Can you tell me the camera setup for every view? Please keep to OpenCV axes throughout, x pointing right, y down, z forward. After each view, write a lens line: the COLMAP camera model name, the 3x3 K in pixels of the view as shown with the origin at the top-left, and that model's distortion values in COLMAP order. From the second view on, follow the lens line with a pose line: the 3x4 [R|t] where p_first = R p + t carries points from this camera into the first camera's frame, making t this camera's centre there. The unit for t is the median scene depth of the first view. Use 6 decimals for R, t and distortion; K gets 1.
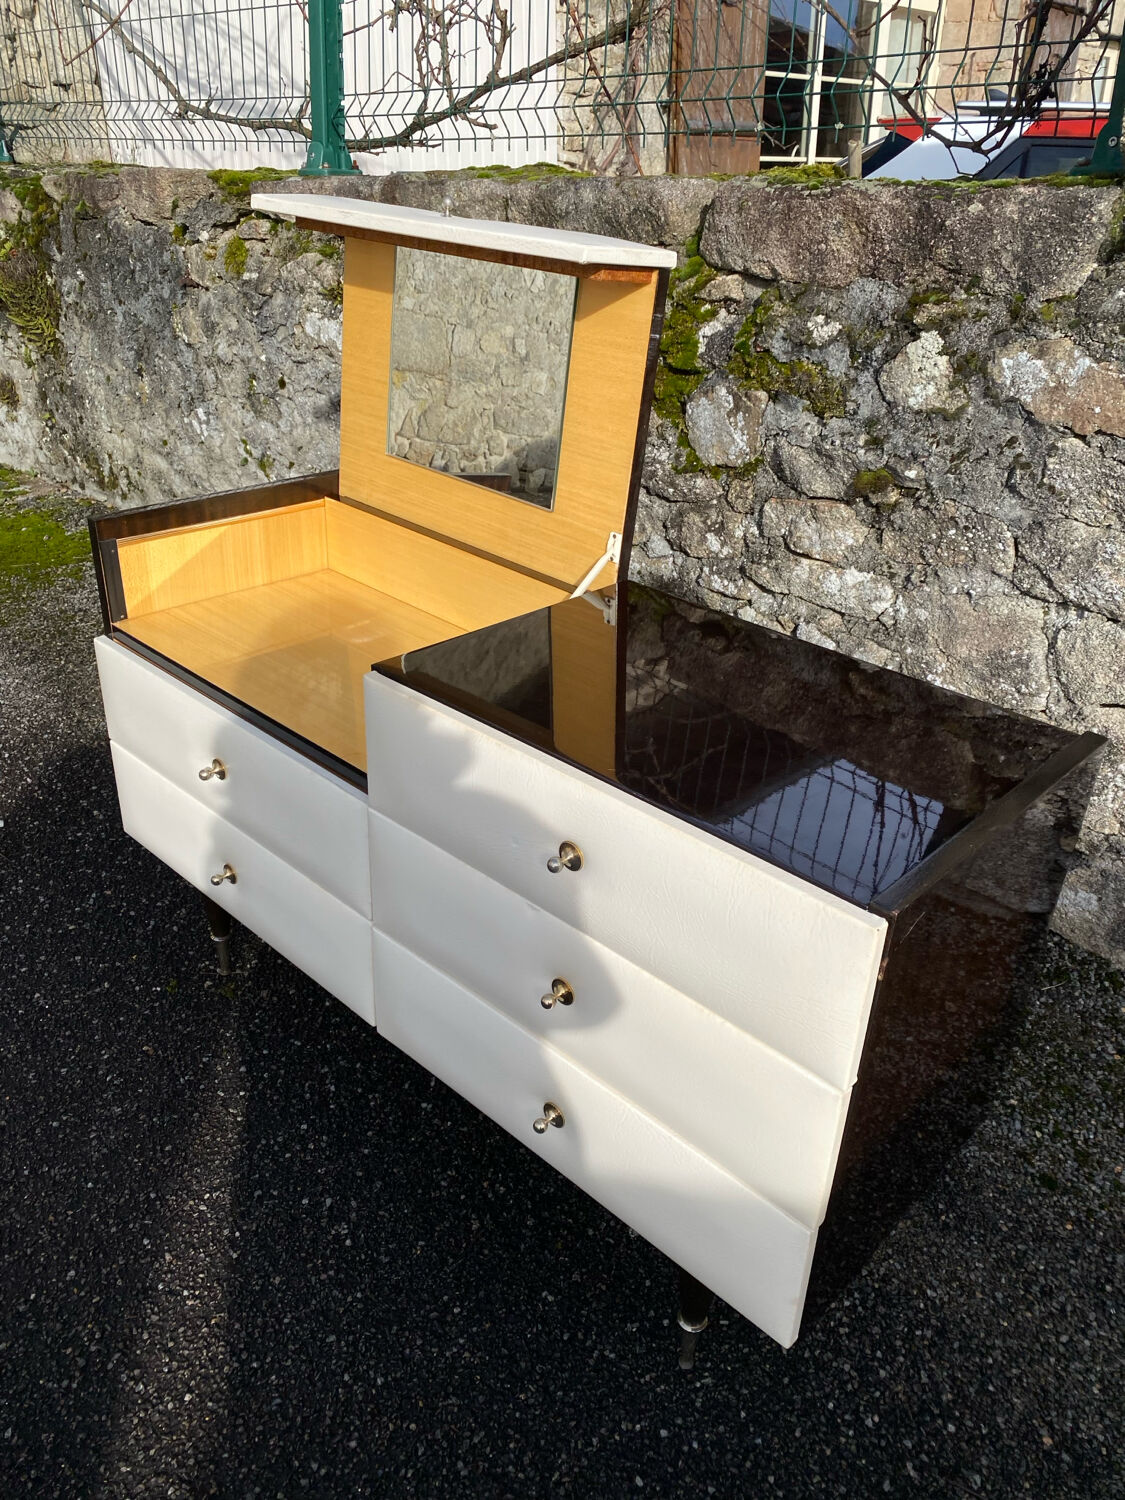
lens RADIAL K [[1149.1, 0, 579.9], [0, 1149.1, 760.5], [0, 0, 1]] dist [0.010670, -0.002526]
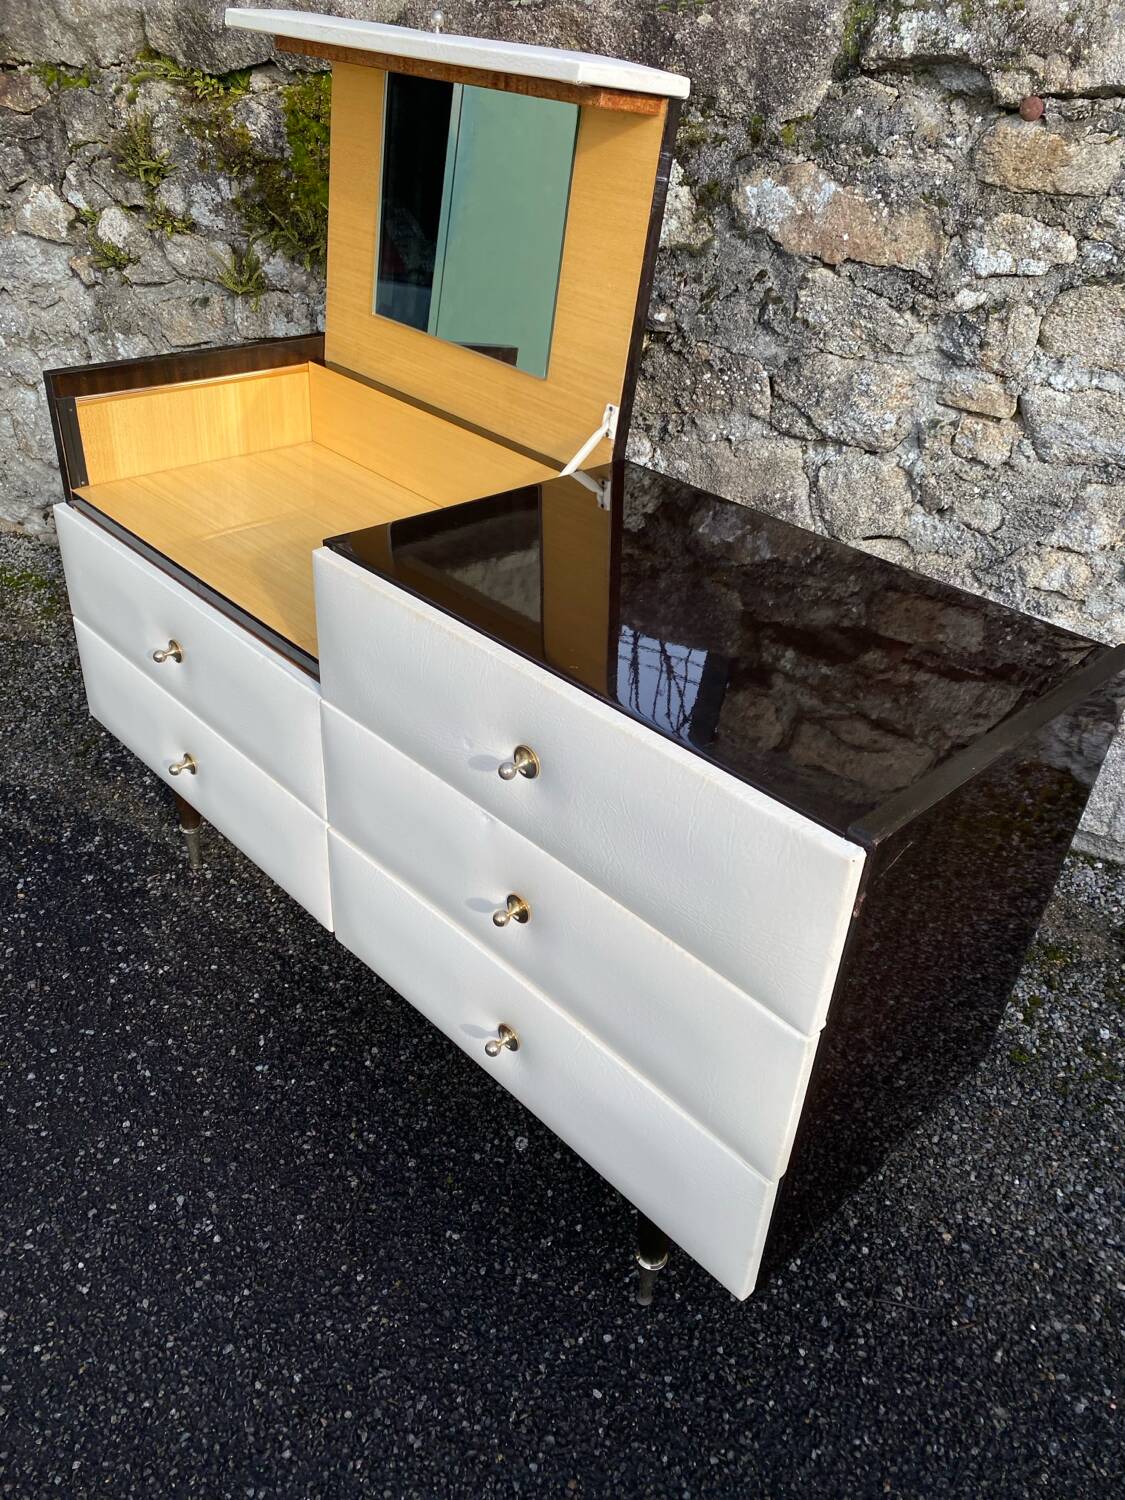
lens RADIAL K [[1147.9, 0, 576.7], [0, 1147.9, 748.6], [0, 0, 1]] dist [0.009972, -0.001182]
pose [[0.949870, -0.160015, 0.268592, -0.099542], [0.133891, 0.984528, 0.113037, -0.014175], [-0.282524, -0.071408, 0.956599, 0.086149]]
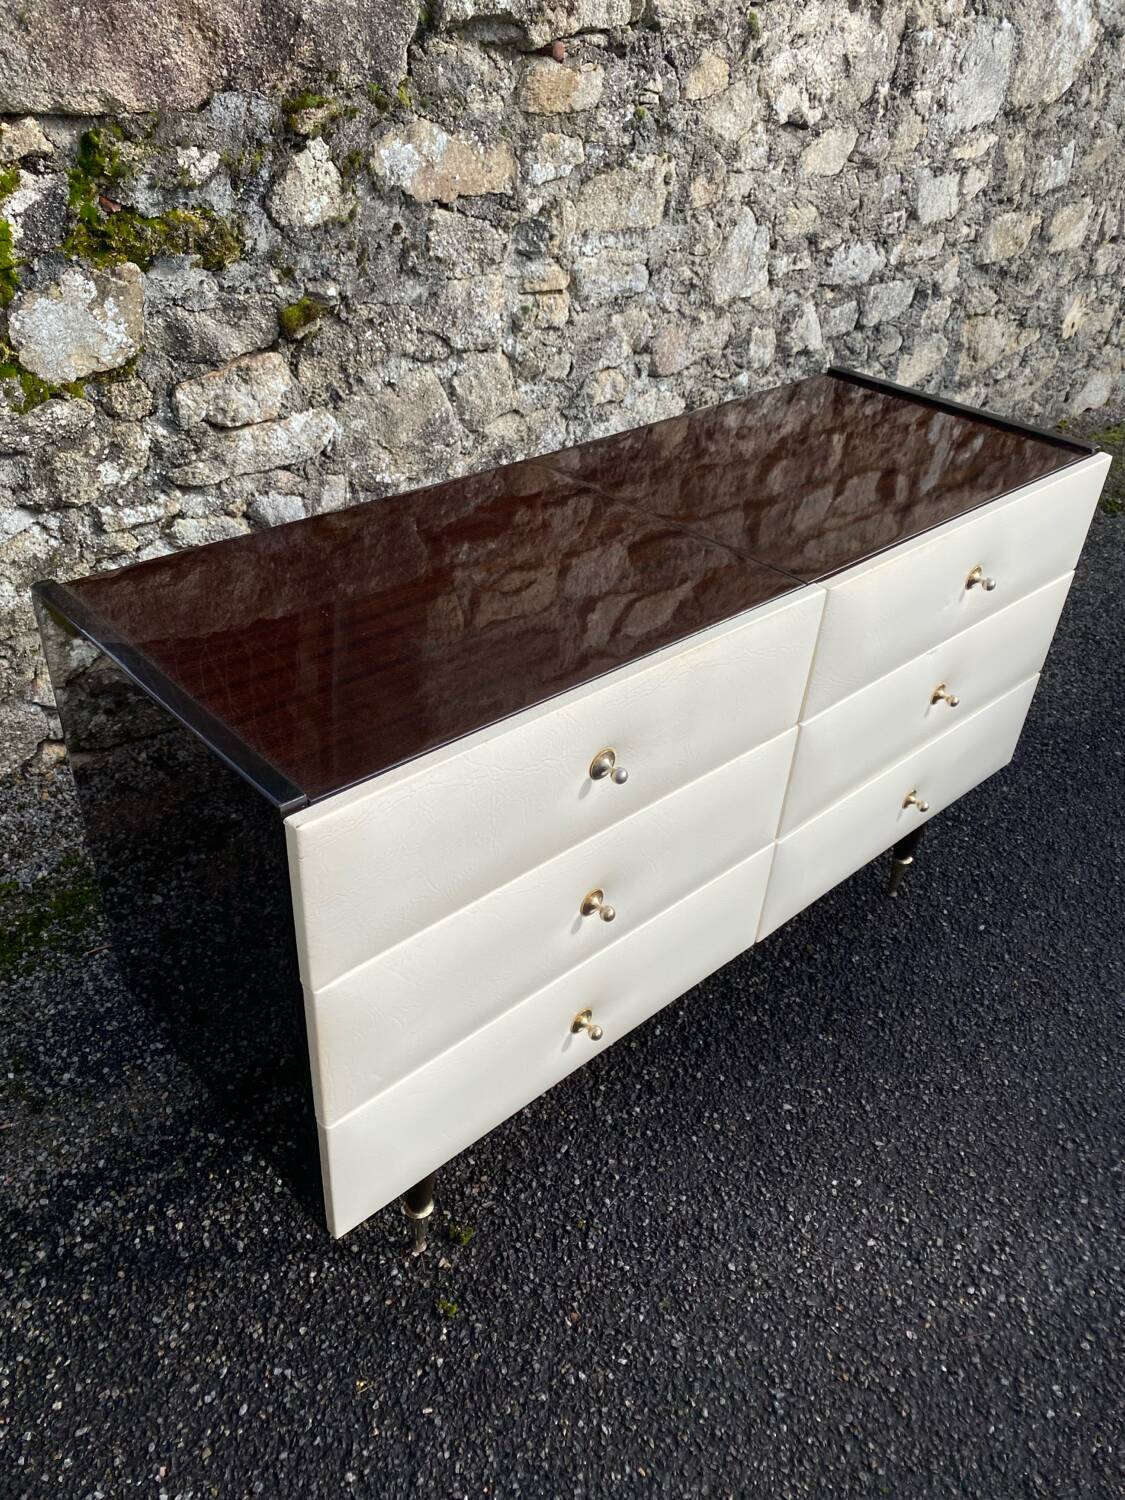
lens RADIAL K [[1145.4, 0, 557.3], [0, 1145.4, 743.9], [0, 0, 1]] dist [0.004583, 0.007263]
pose [[0.088487, -0.605087, 0.791227, -0.750959], [0.441436, 0.735899, 0.513407, -0.410407], [-0.892919, 0.303846, 0.332225, 0.667331]]
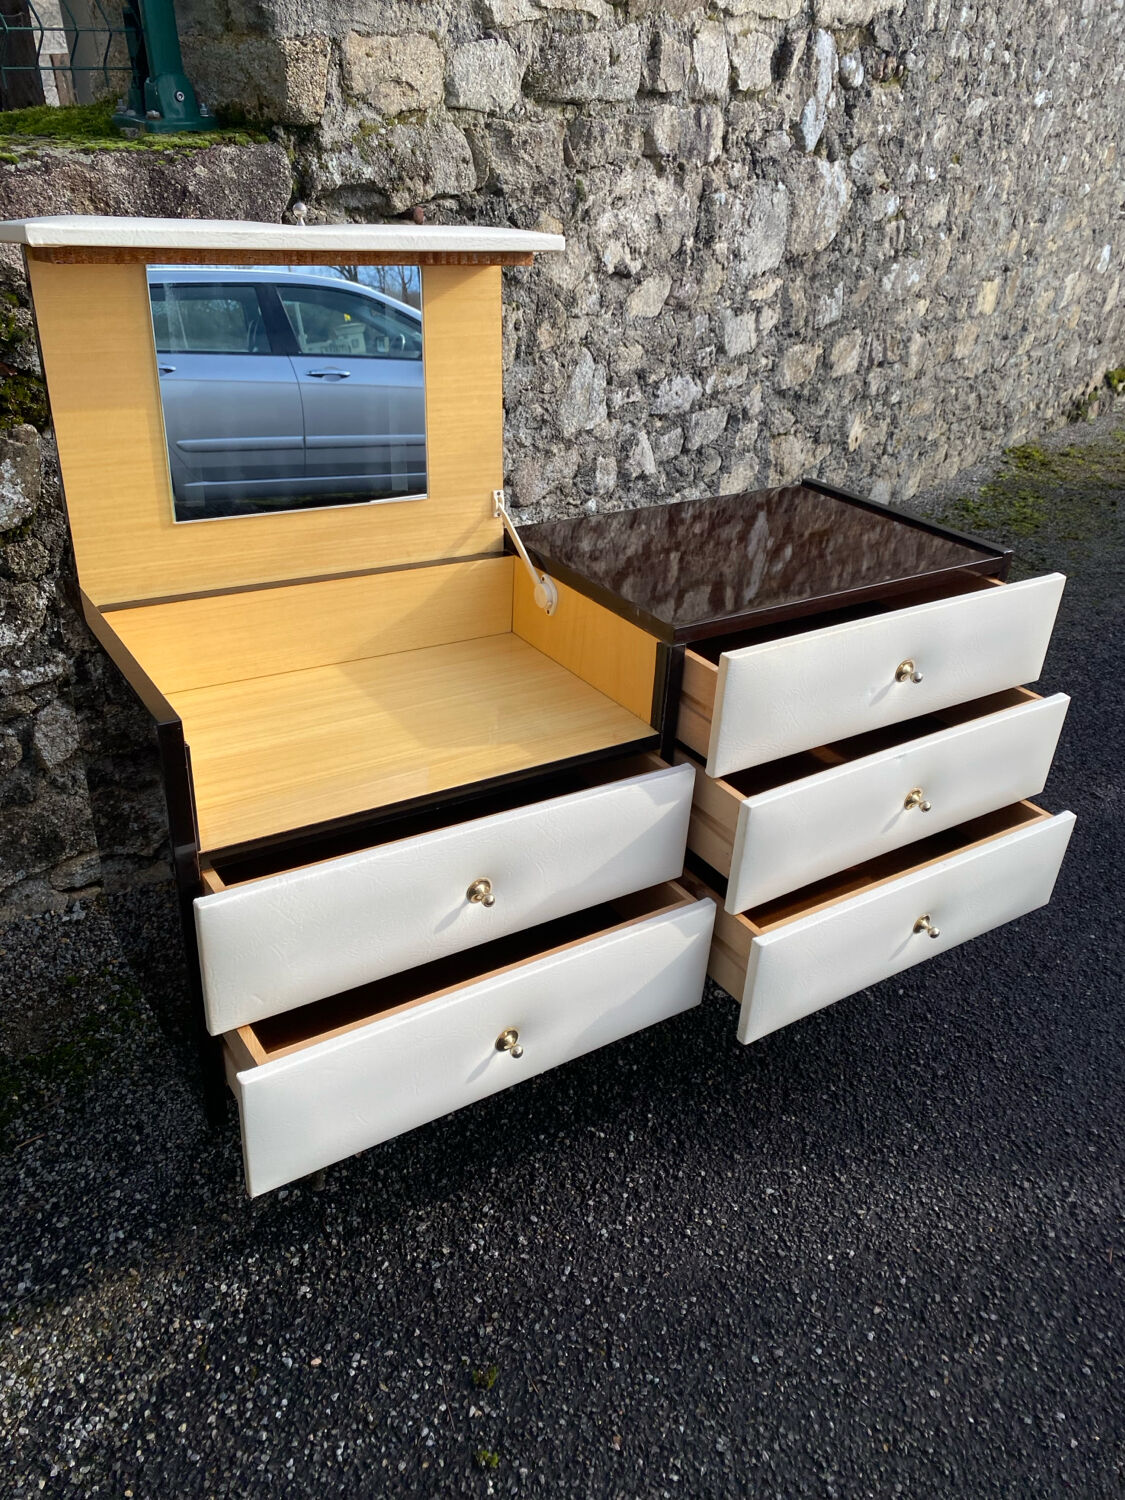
lens RADIAL K [[1146.3, 0, 568.3], [0, 1146.3, 747.3], [0, 0, 1]] dist [0.009492, -0.001160]
pose [[-0.115725, -0.521883, 0.845130, -0.771236], [0.426486, 0.742317, 0.516794, -0.470656], [-0.897060, 0.420243, 0.136671, 0.760644]]
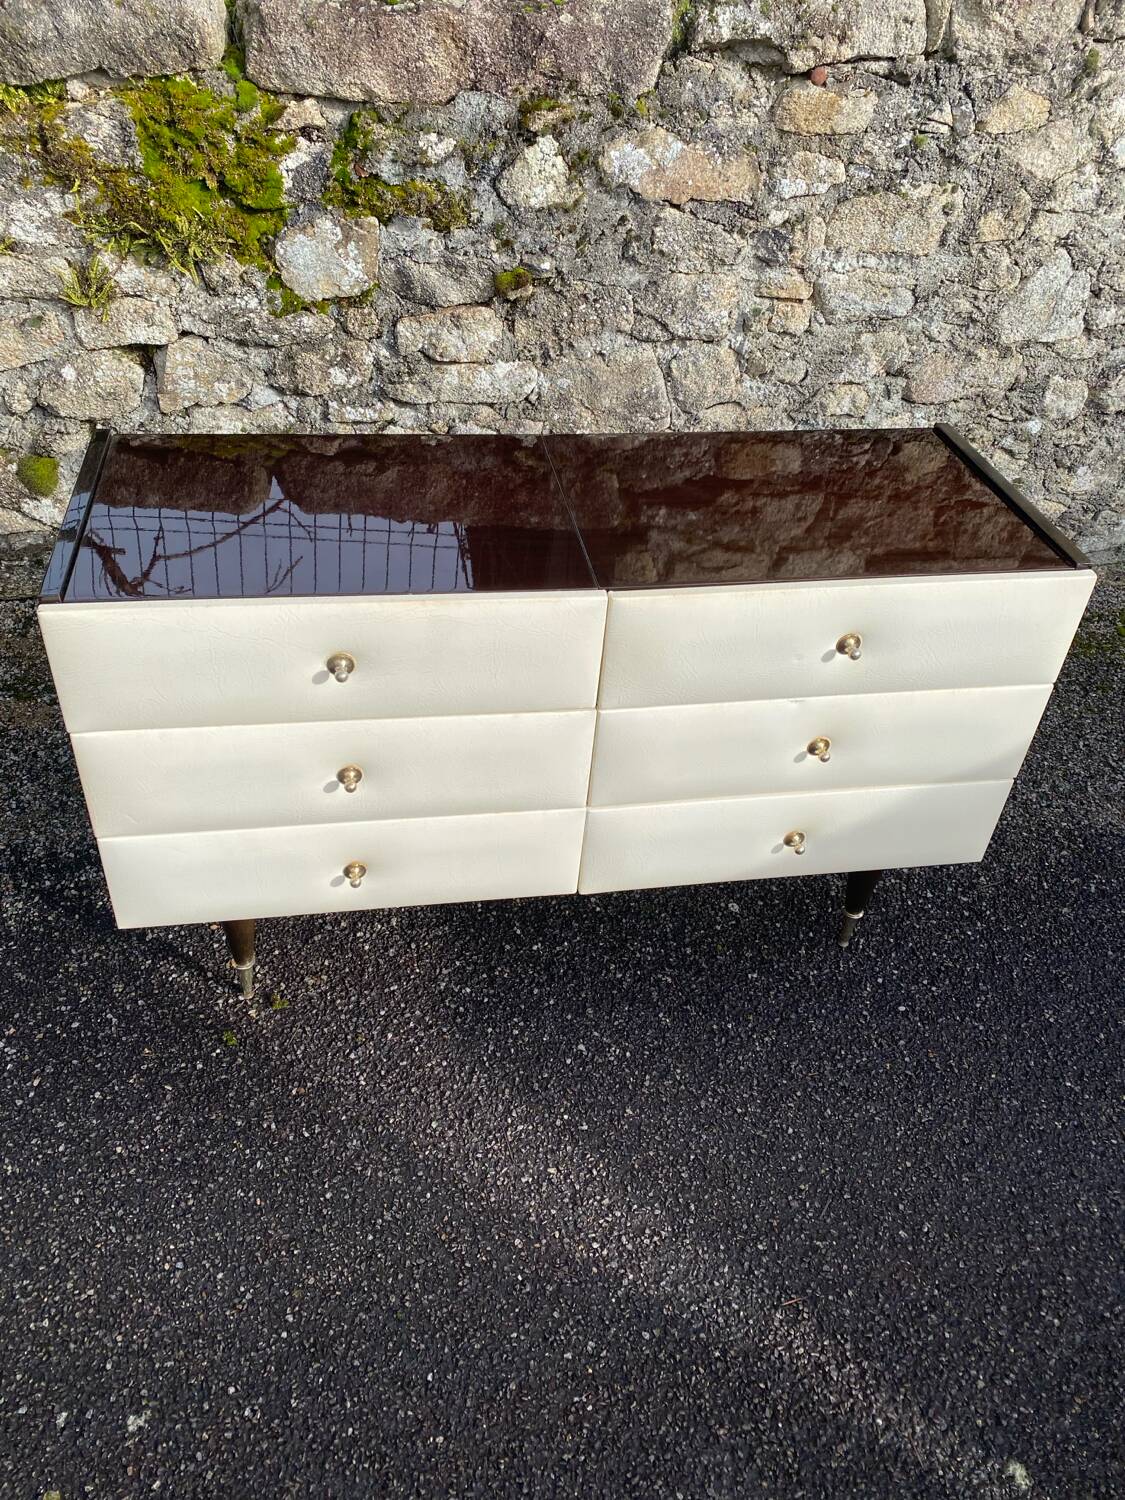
lens RADIAL K [[1141.6, 0, 561.2], [0, 1141.6, 742.1], [0, 0, 1]] dist [0.013381, -0.003102]
pose [[0.612627, -0.504106, 0.608741, -0.684548], [0.352722, 0.863621, 0.360202, -0.262546], [-0.707301, -0.005954, 0.706887, 0.192230]]
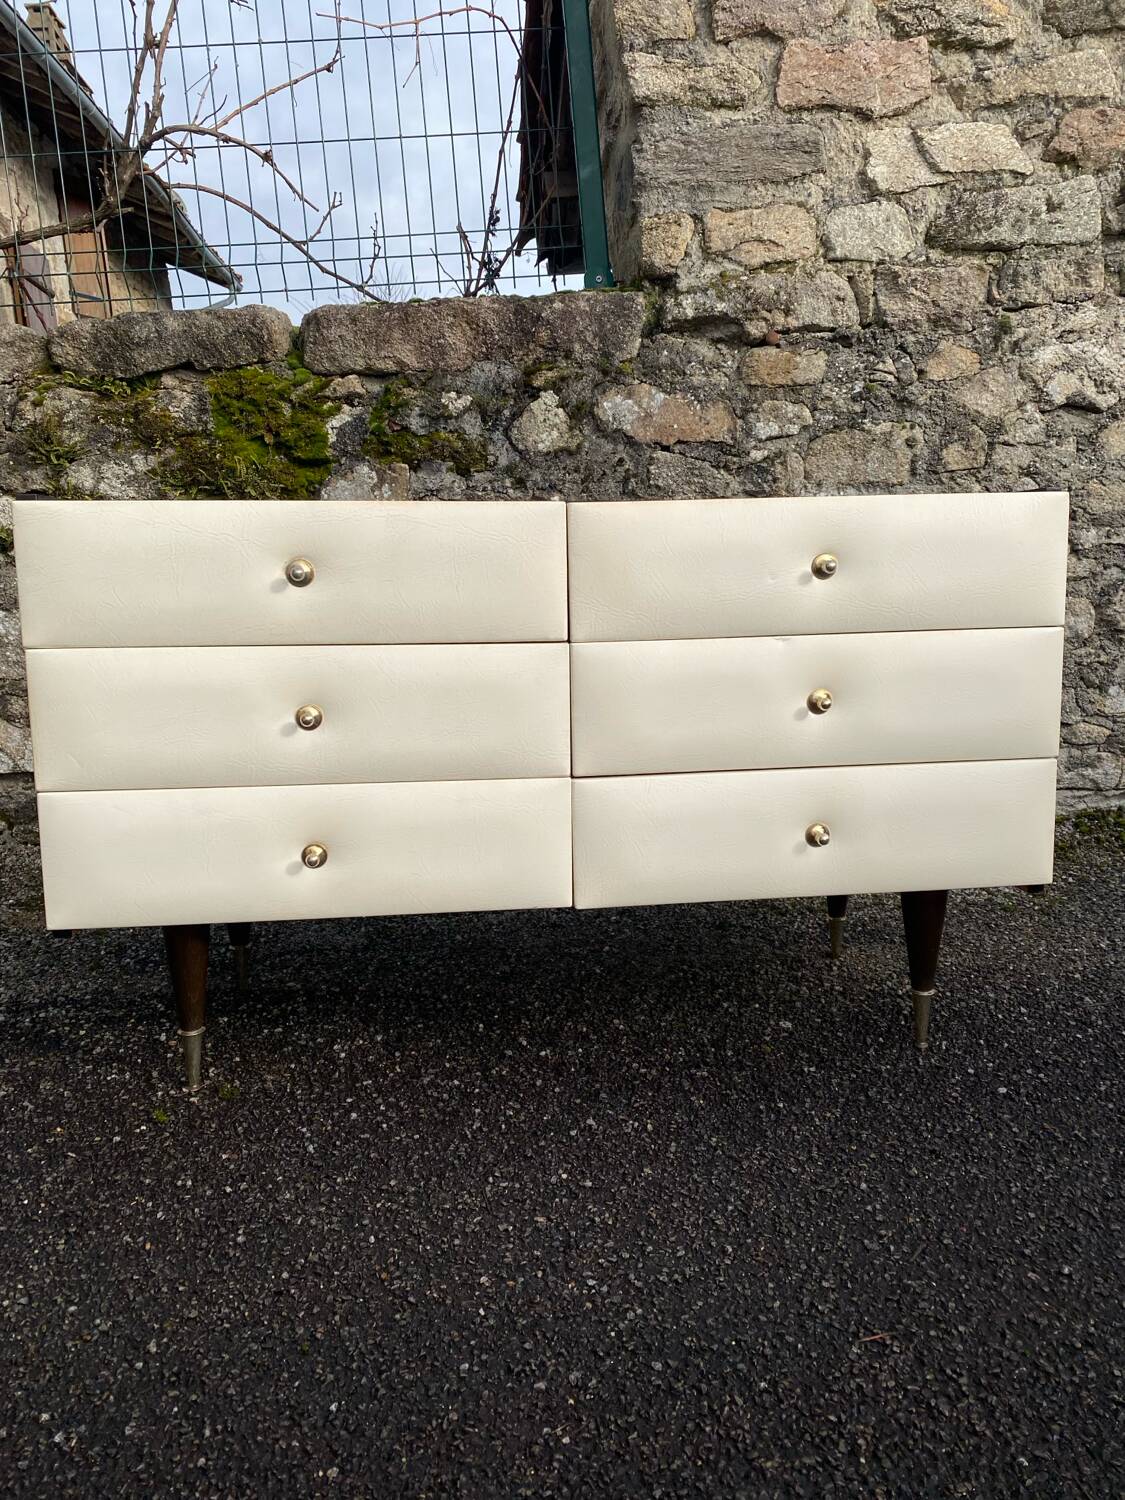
lens RADIAL K [[1137.4, 0, 576.0], [0, 1137.4, 739.1], [0, 0, 1]] dist [0.034906, -0.050651]
pose [[0.653315, -0.172853, 0.737090, -0.746415], [0.408724, 0.900046, -0.151202, 0.216558], [-0.637279, 0.400048, 0.658663, 0.262624]]
